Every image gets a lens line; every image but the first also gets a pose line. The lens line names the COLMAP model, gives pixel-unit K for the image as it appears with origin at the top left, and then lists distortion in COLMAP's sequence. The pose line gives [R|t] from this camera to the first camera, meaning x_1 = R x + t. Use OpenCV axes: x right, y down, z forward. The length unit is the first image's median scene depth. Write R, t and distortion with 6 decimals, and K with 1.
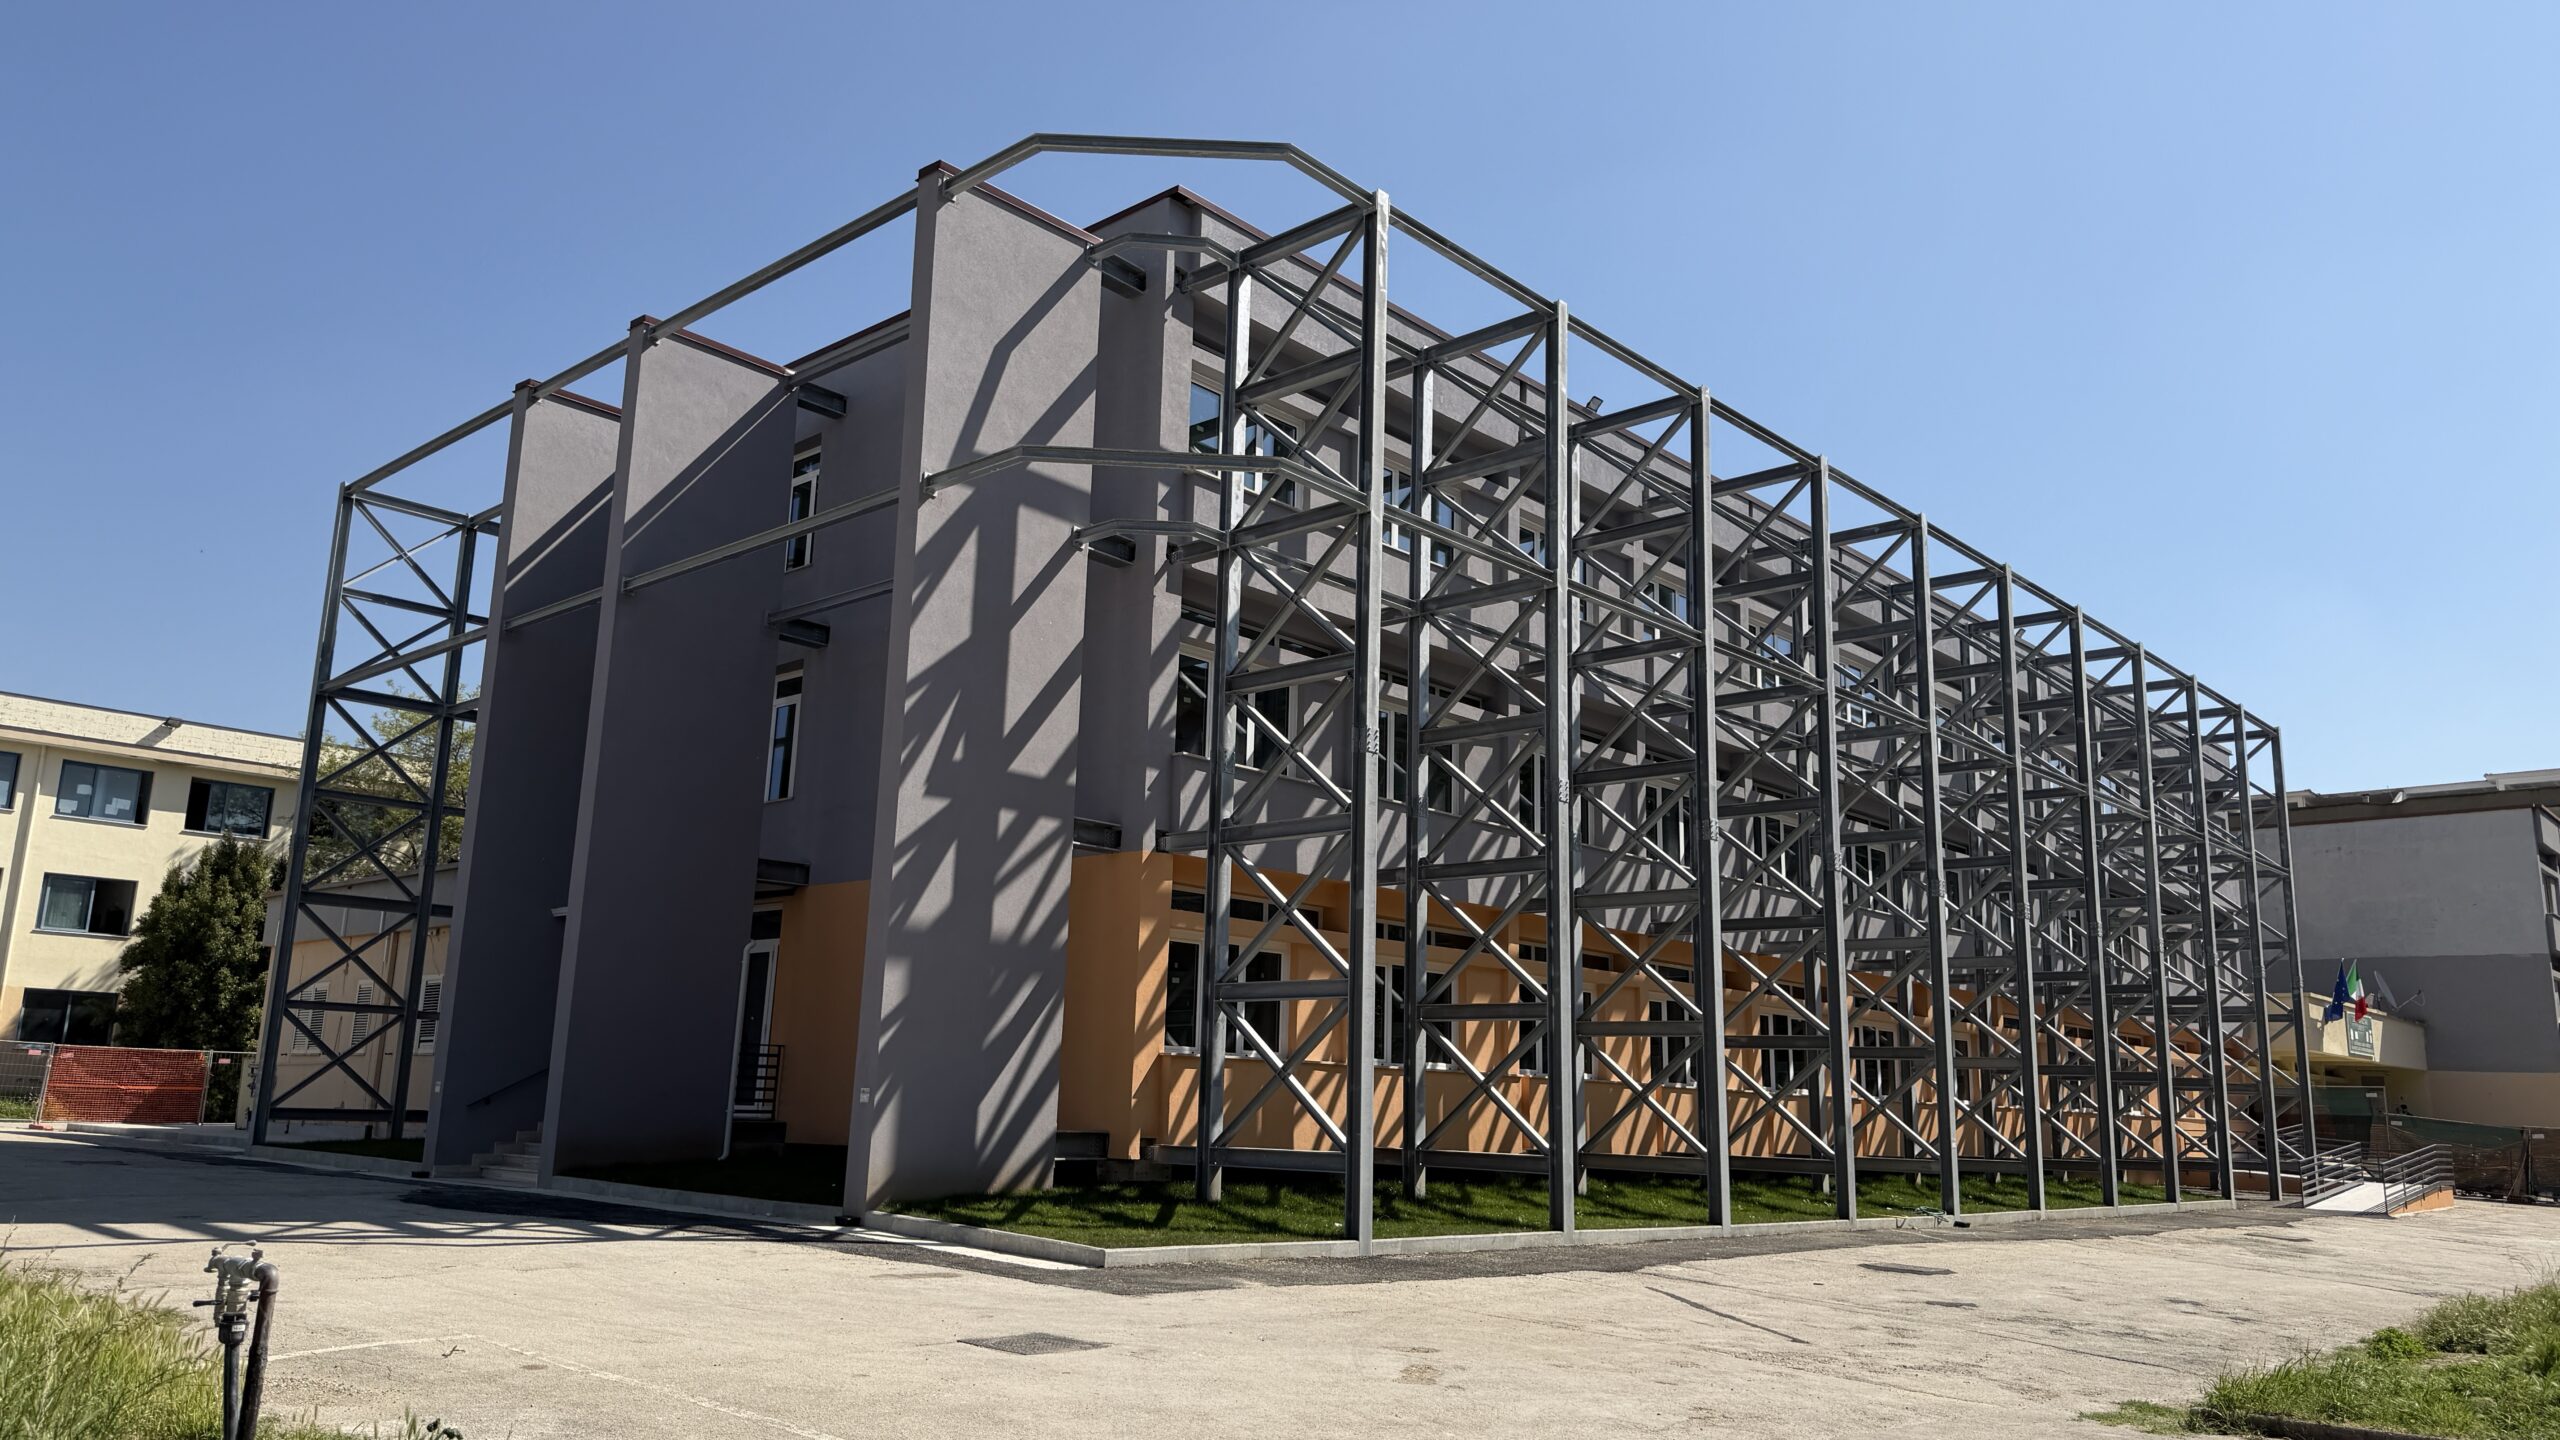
lens RADIAL K [[1804.9, 0, 1282.9], [0, 1804.9, 722.3], [0, 0, 1]] dist [0.100935, -0.139498]
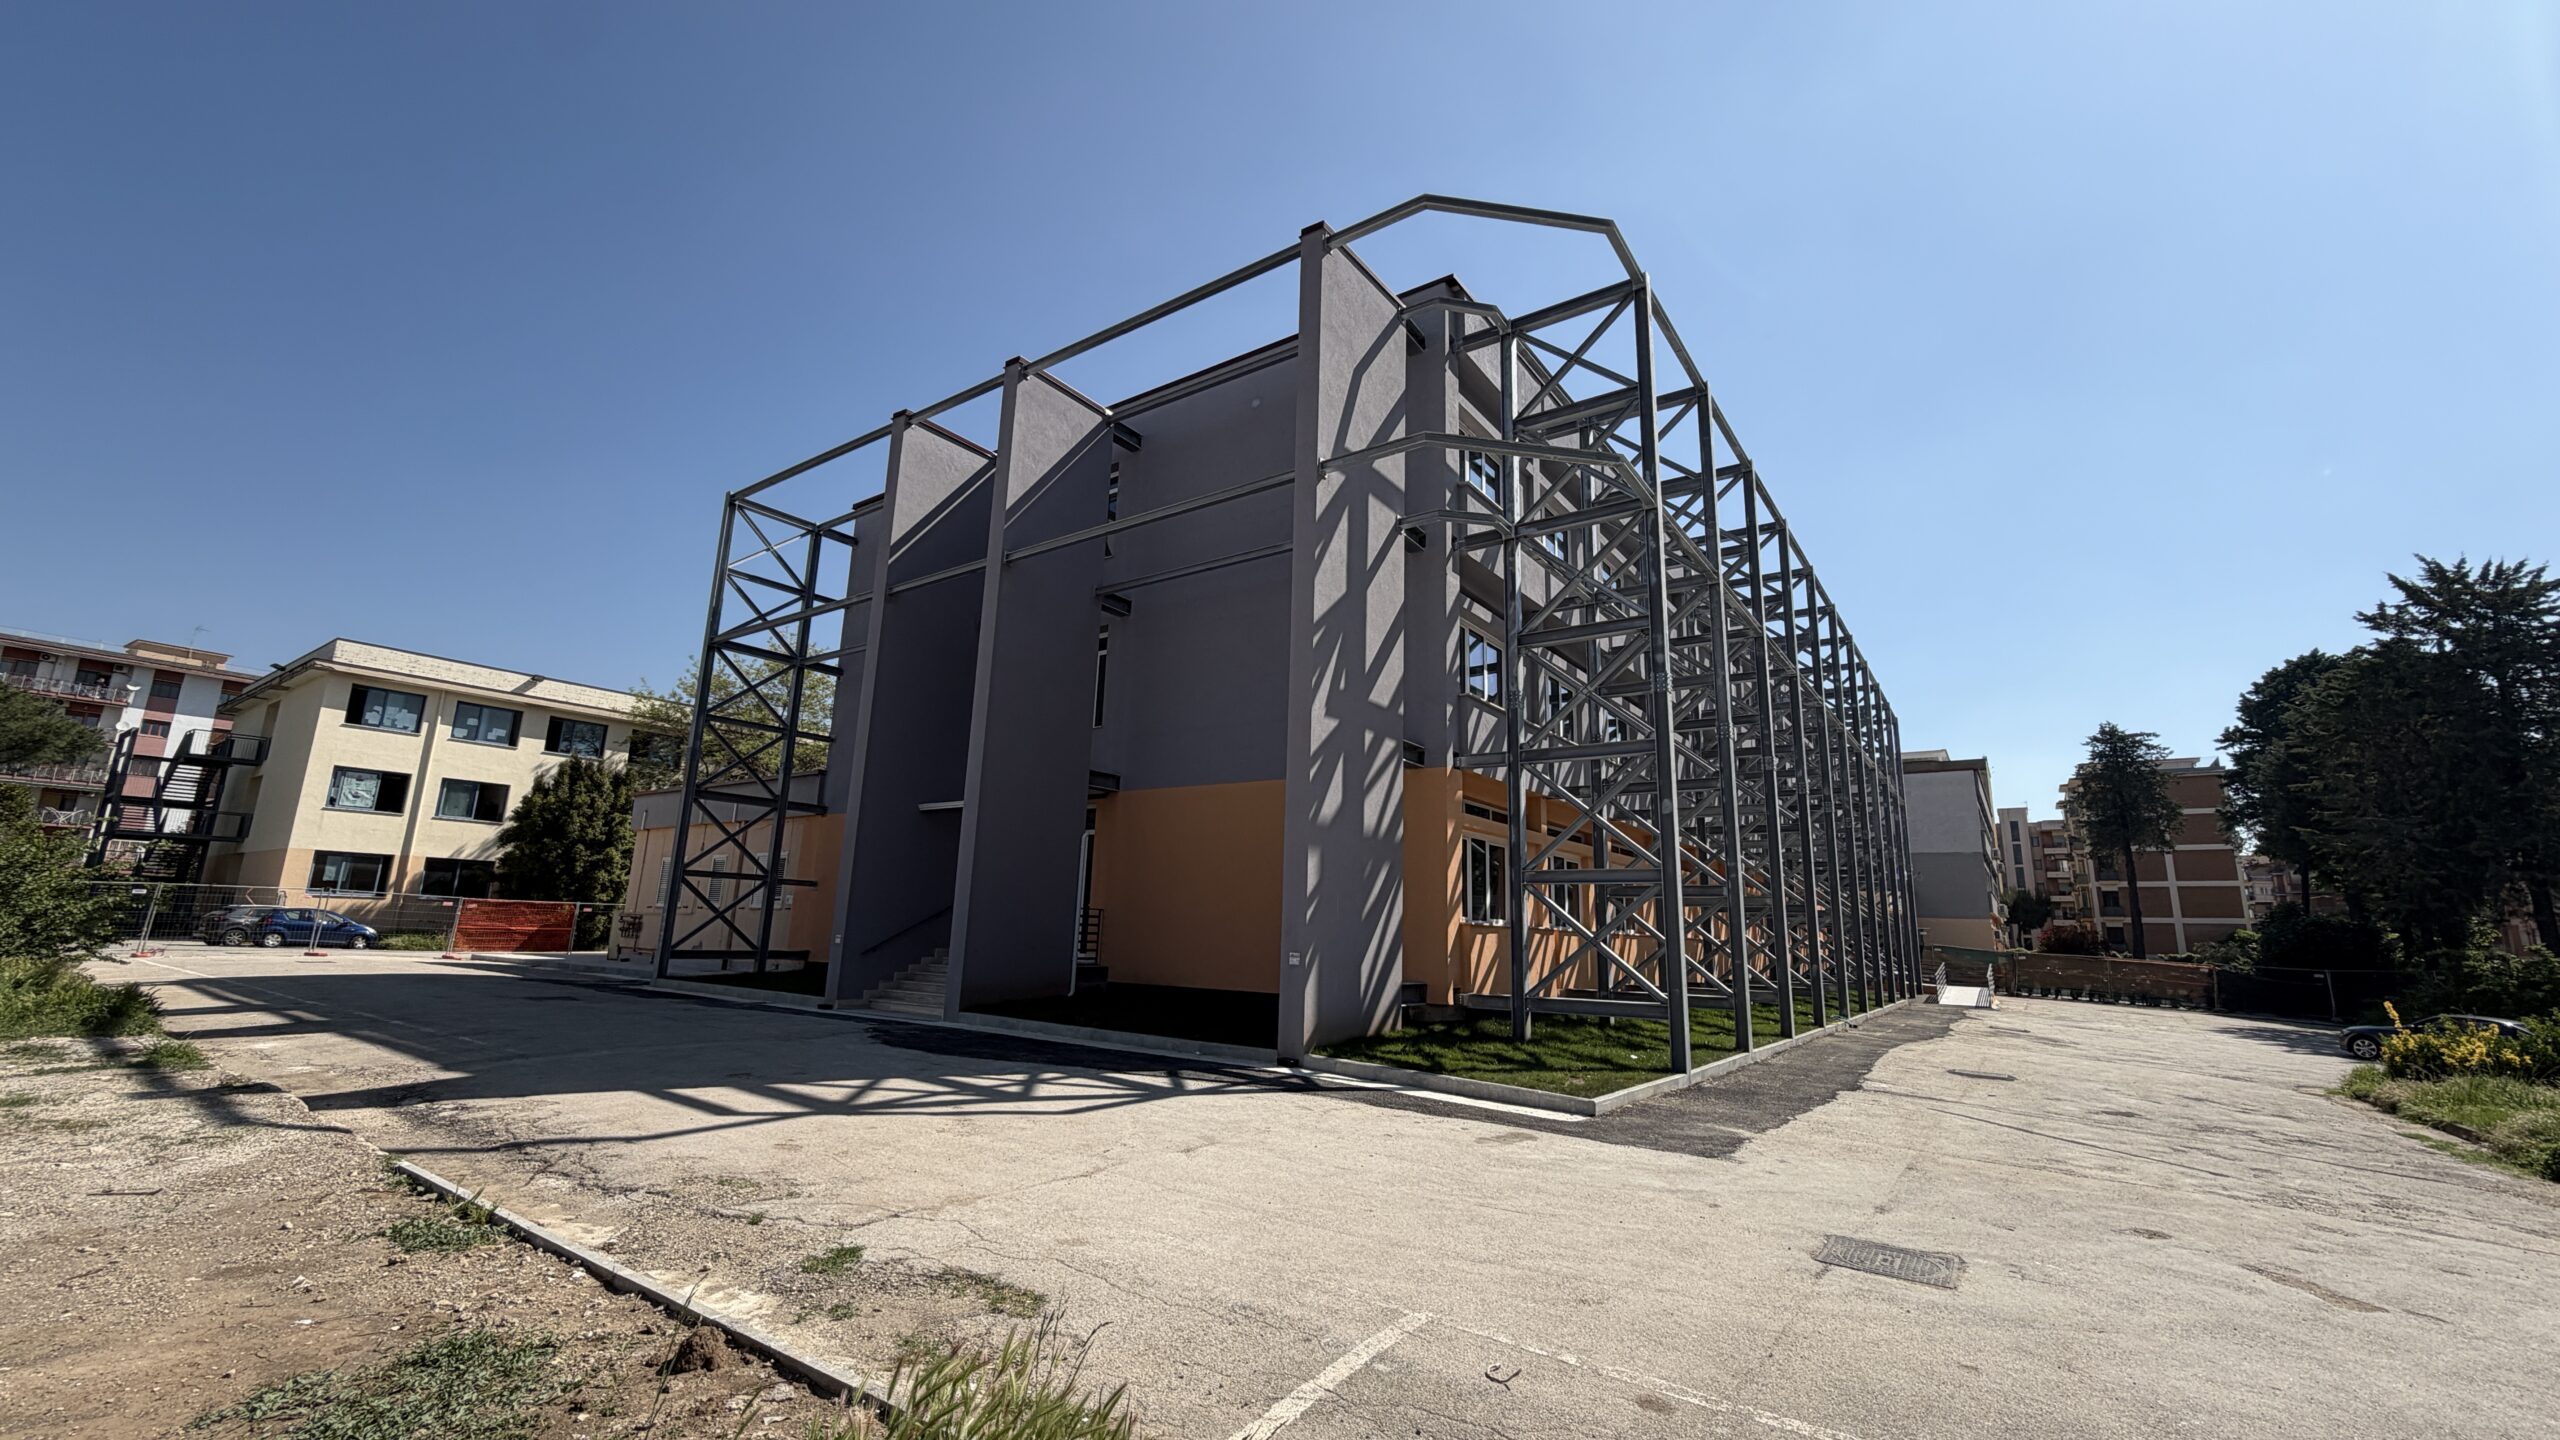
lens RADIAL K [[1027.0, 0, 1276.0], [0, 1027.0, 715.1], [0, 0, 1]] dist [-0.001102, -0.000088]
pose [[0.992547, 0.028603, 0.118461, -0.241028], [-0.028434, 0.999591, -0.003111, 0.033221], [-0.118502, -0.000280, 0.992954, 0.236433]]
